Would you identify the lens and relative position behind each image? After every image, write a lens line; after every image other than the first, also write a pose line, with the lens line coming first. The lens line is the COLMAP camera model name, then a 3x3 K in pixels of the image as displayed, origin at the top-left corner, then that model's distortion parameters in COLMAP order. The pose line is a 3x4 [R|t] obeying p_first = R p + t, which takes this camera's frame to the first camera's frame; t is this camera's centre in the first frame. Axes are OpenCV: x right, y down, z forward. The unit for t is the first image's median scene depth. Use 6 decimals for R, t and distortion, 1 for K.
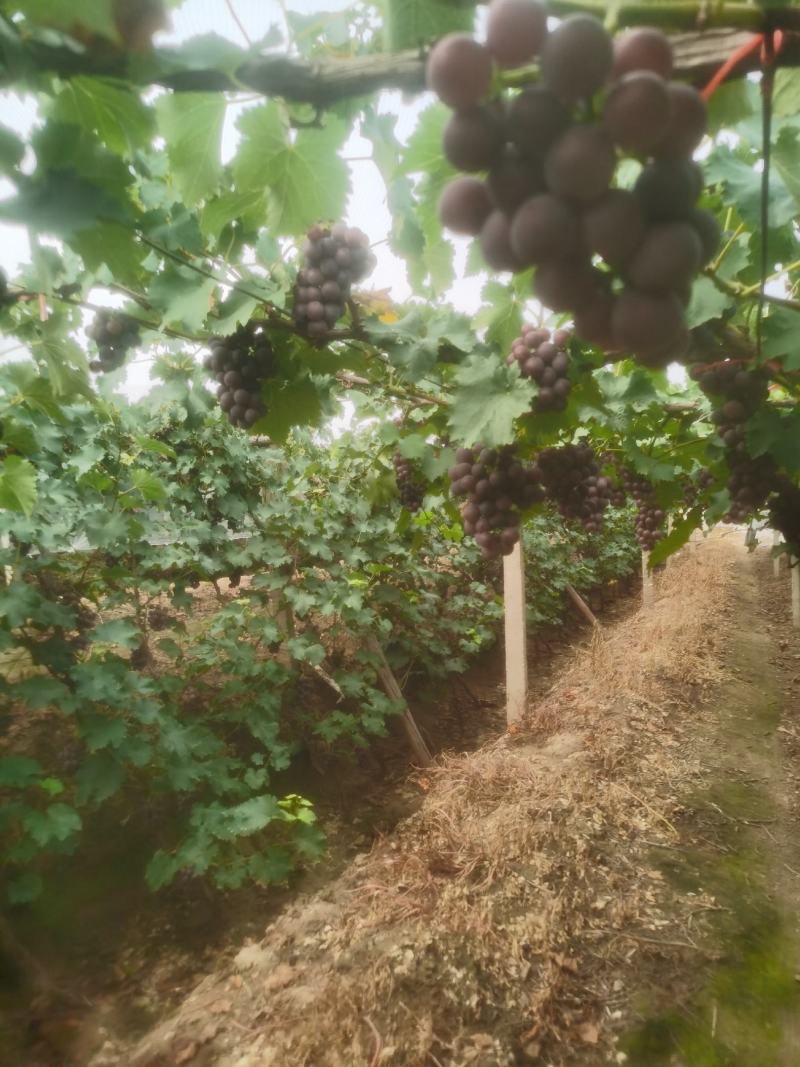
lens RADIAL K [[790.4, 0, 400.0], [0, 790.4, 533.5], [0, 0, 1]] dist [0.001211, 0.000459]
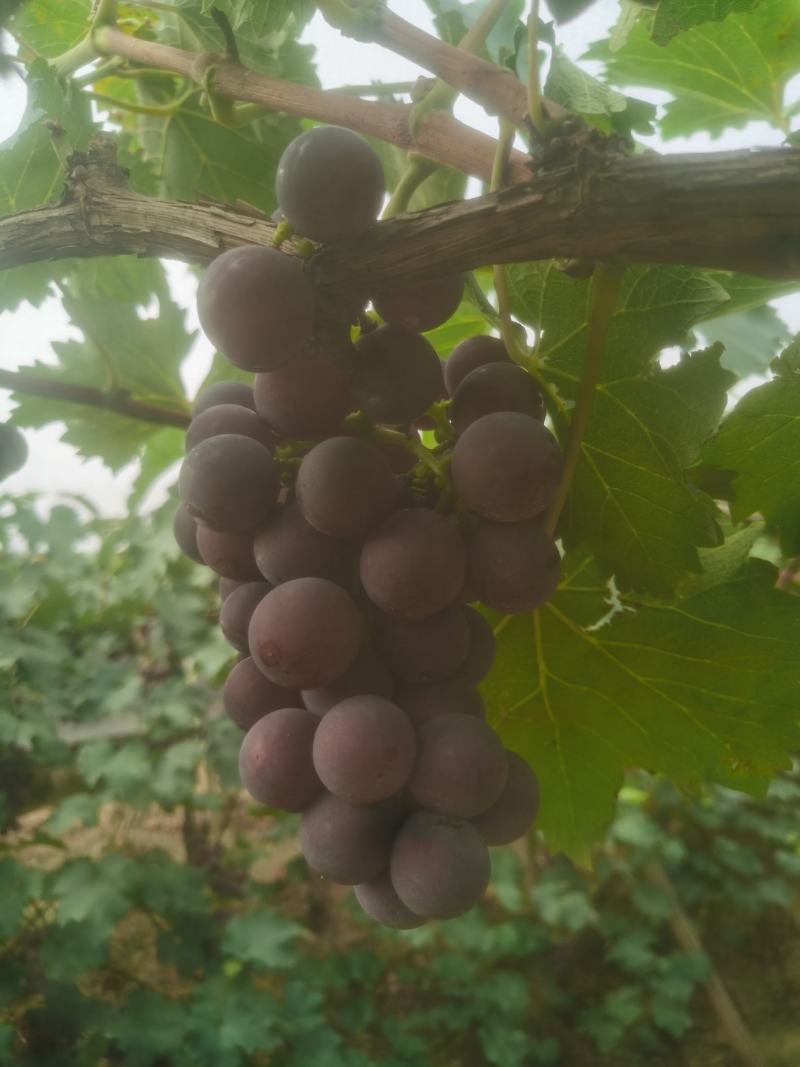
lens RADIAL K [[790.4, 0, 400.0], [0, 790.4, 533.5], [0, 0, 1]] dist [0.001211, 0.000459]
pose [[0.961723, -0.065267, -0.266138, -0.049439], [0.026846, 0.988990, -0.145526, -0.061847], [0.272706, 0.132811, 0.952887, 0.276741]]
